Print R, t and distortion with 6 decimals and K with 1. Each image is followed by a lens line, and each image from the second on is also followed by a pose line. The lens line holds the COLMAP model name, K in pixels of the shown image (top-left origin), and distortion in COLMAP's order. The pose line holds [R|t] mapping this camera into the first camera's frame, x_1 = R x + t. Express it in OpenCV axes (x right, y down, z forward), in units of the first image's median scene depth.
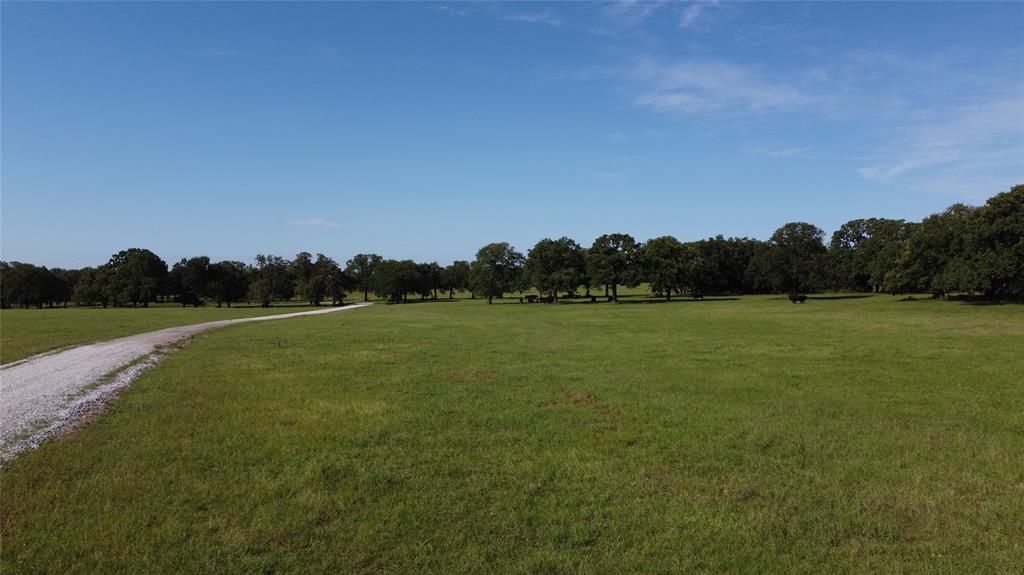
lens RADIAL K [[782.8, 0, 508.3], [0, 782.8, 271.5], [0, 0, 1]] dist [0.023976, -0.030280]
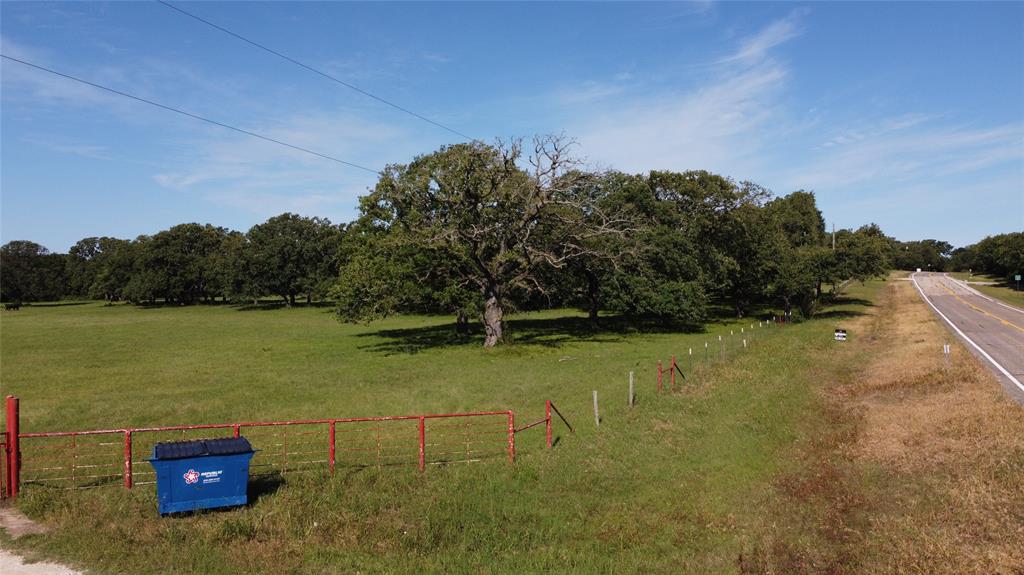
lens RADIAL K [[782.8, 0, 509.2], [0, 782.8, 276.0], [0, 0, 1]] dist [0.023976, -0.030280]
pose [[0.667365, 0.009300, 0.744673, -0.008225], [-0.008422, 0.999952, -0.004940, -0.008333], [-0.744683, -0.002975, 0.667411, -0.246062]]
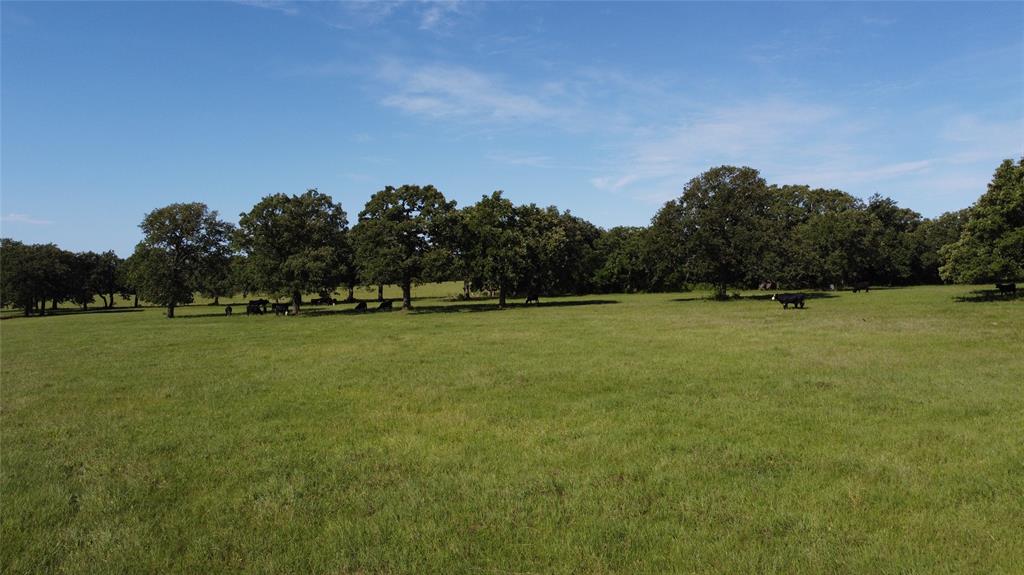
lens RADIAL K [[782.8, 0, 509.1], [0, 782.8, 284.9], [0, 0, 1]] dist [0.023976, -0.030280]
pose [[0.948582, -0.006025, 0.316474, 0.026765], [0.002354, 0.999925, 0.011982, 0.013531], [-0.316523, -0.010621, 0.948526, 0.409655]]
